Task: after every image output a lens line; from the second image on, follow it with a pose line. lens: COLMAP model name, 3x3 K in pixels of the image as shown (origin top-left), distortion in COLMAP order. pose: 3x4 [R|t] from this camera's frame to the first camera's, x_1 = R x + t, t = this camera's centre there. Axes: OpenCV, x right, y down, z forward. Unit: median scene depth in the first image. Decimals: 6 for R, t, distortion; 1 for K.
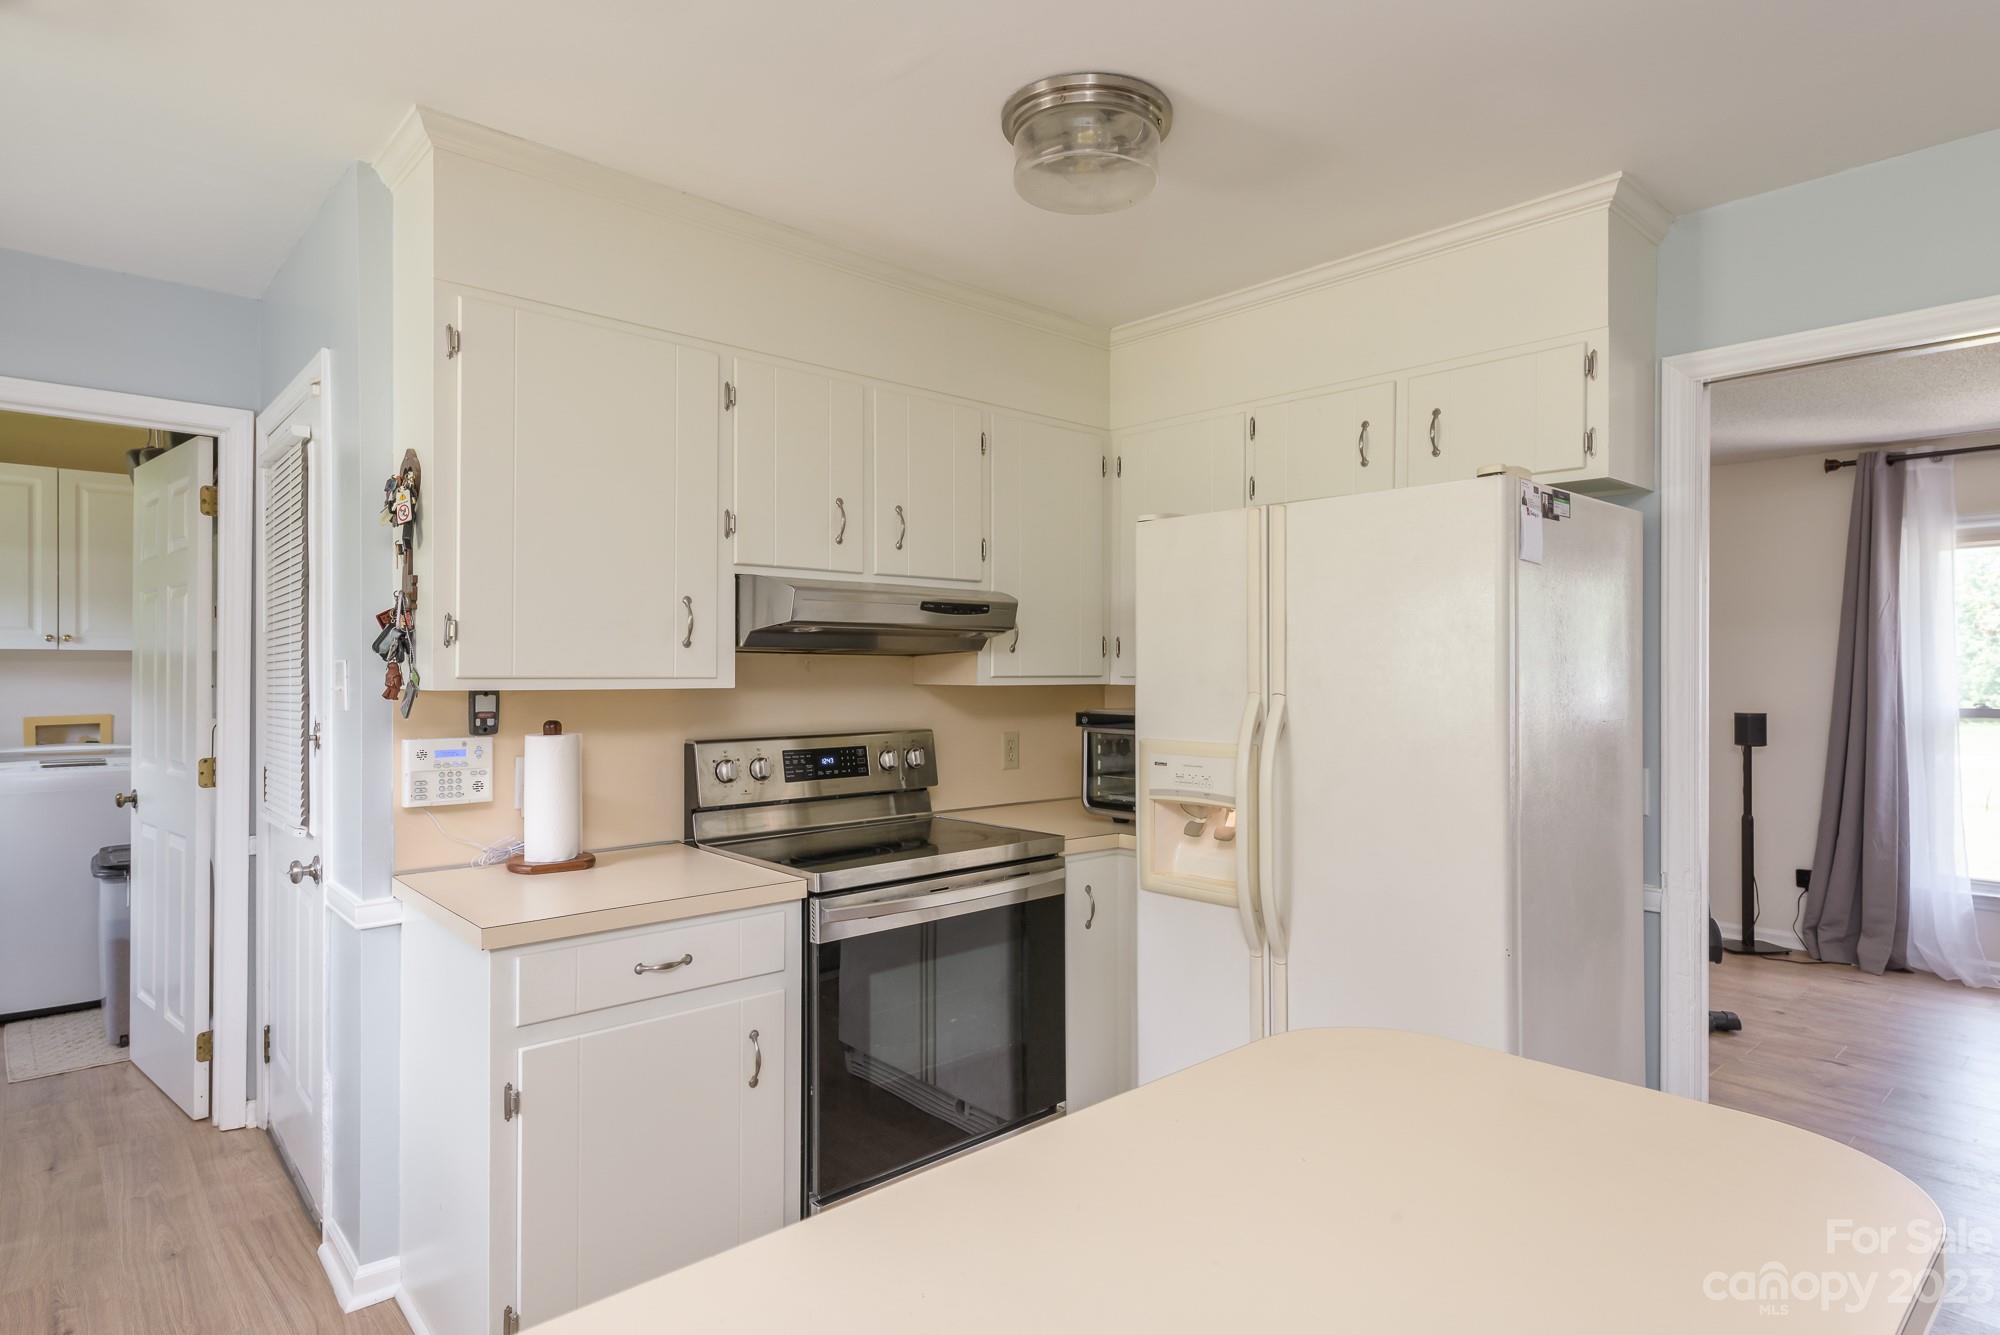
lens RADIAL K [[1103.7, 0, 1037.1], [0, 1103.7, 658.6], [0, 0, 1]] dist [-0.005514, -0.002416]
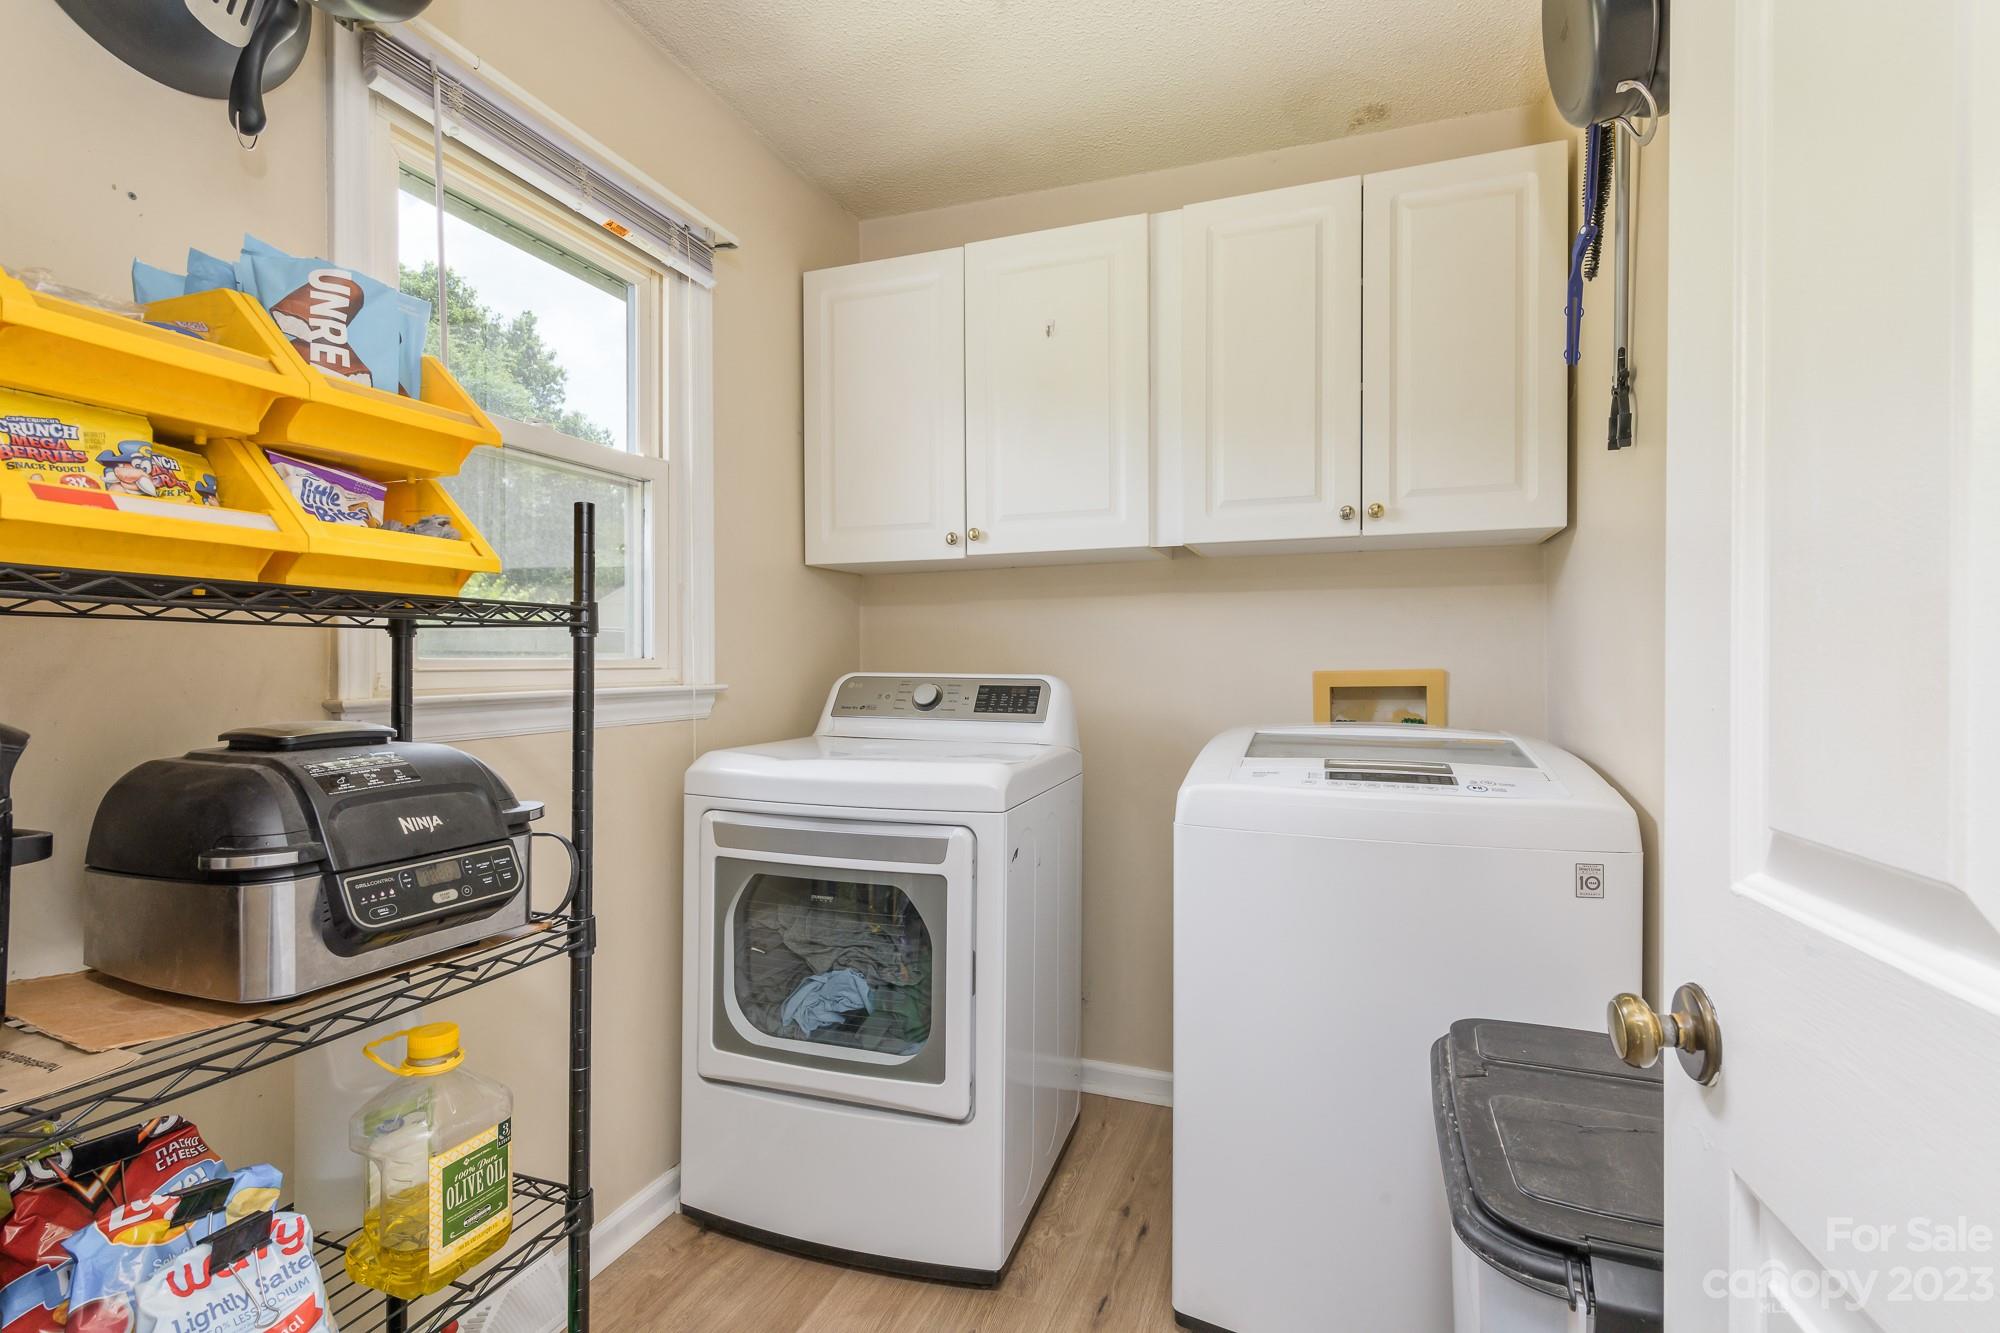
lens RADIAL K [[919.8, 0, 994.6], [0, 919.8, 665.8], [0, 0, 1]] dist [0.000831, 0.000087]
pose [[0.440083, 0.004070, -0.897948, -0.927994], [0.005308, 0.999960, 0.007134, 0.075452], [0.897941, -0.007906, 0.440044, 1.047826]]
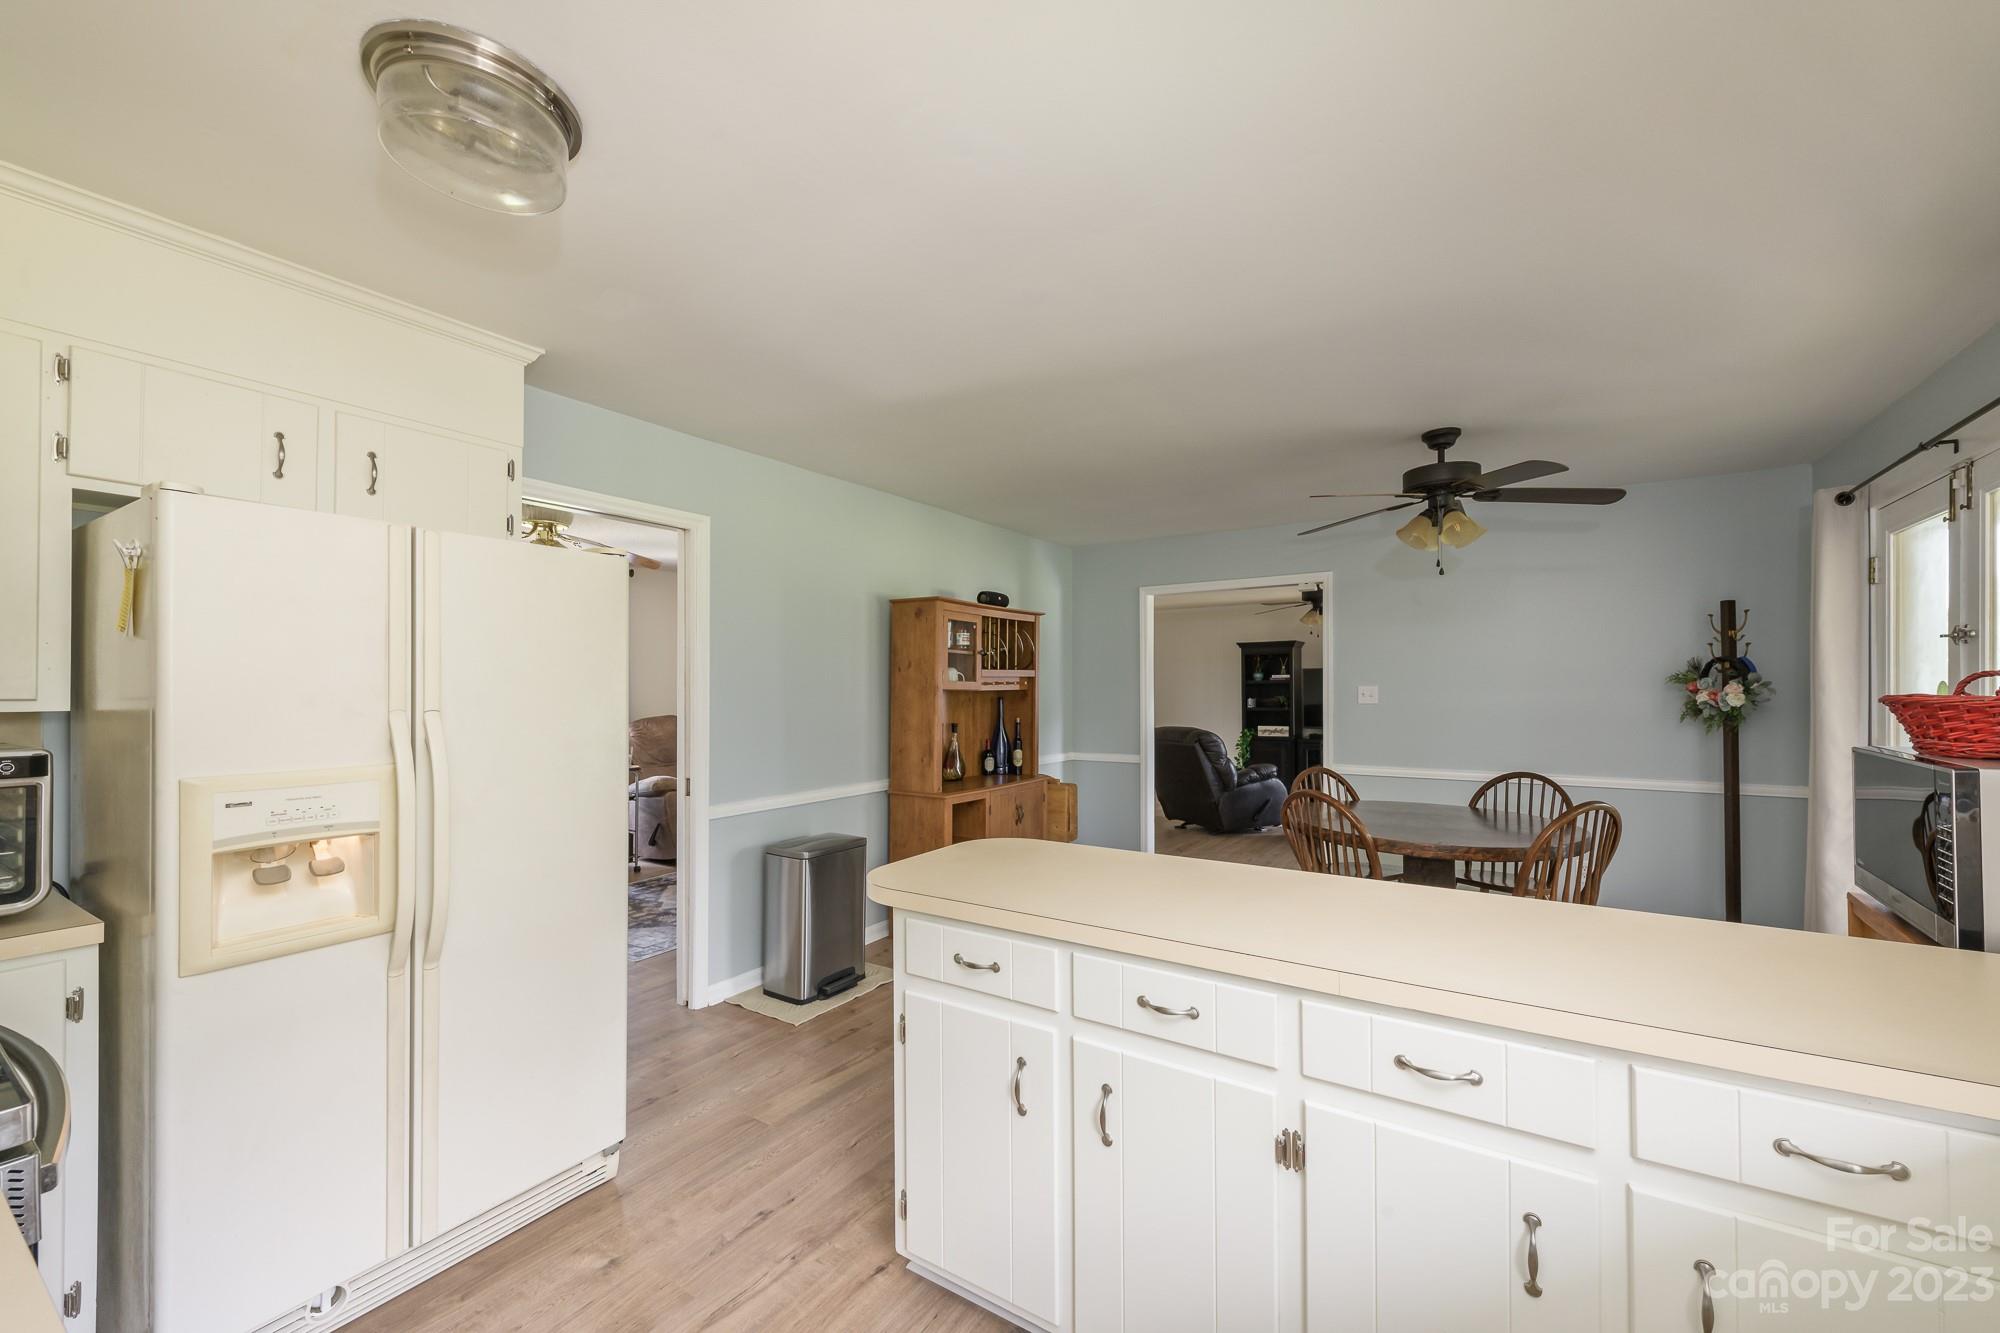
lens RADIAL K [[781.8, 0, 1013.8], [0, 781.8, 678.4], [0, 0, 1]] dist [-0.001488, 0.000011]
pose [[-0.260680, 0.012559, 0.965344, -0.521269], [-0.009303, 0.999836, -0.015520, 0.006151], [-0.965380, -0.013026, -0.260521, 0.539315]]
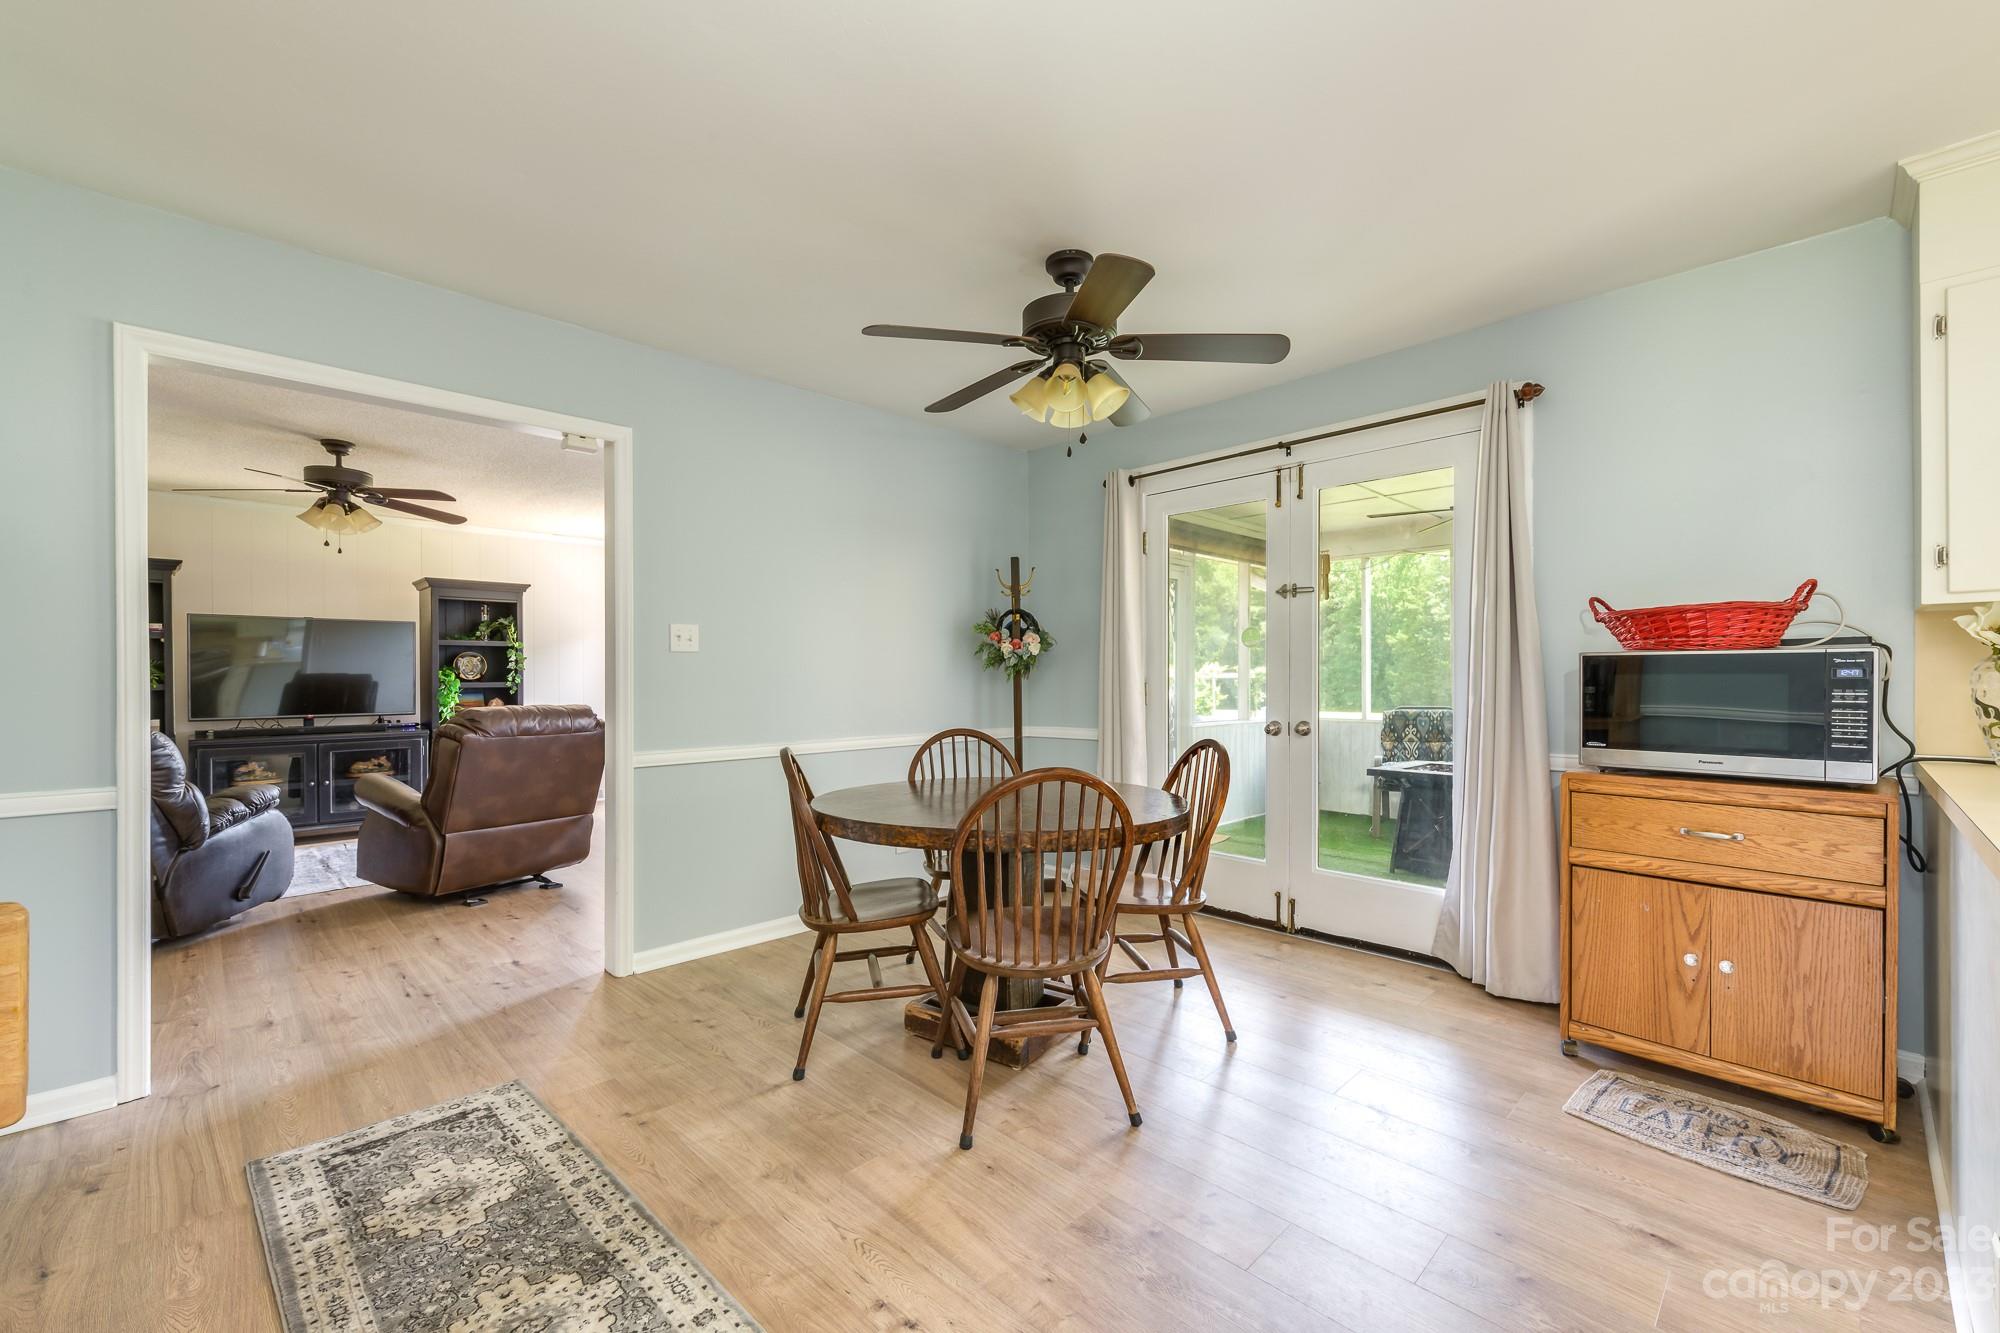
lens RADIAL K [[798.1, 0, 1004.3], [0, 798.1, 684.9], [0, 0, 1]] dist [0.006520, -0.000047]
pose [[-0.998681, 0.002148, -0.051292, 0.533295], [0.002278, 0.999994, -0.002468, 0.078602], [0.051287, -0.002582, -0.998681, 0.482725]]
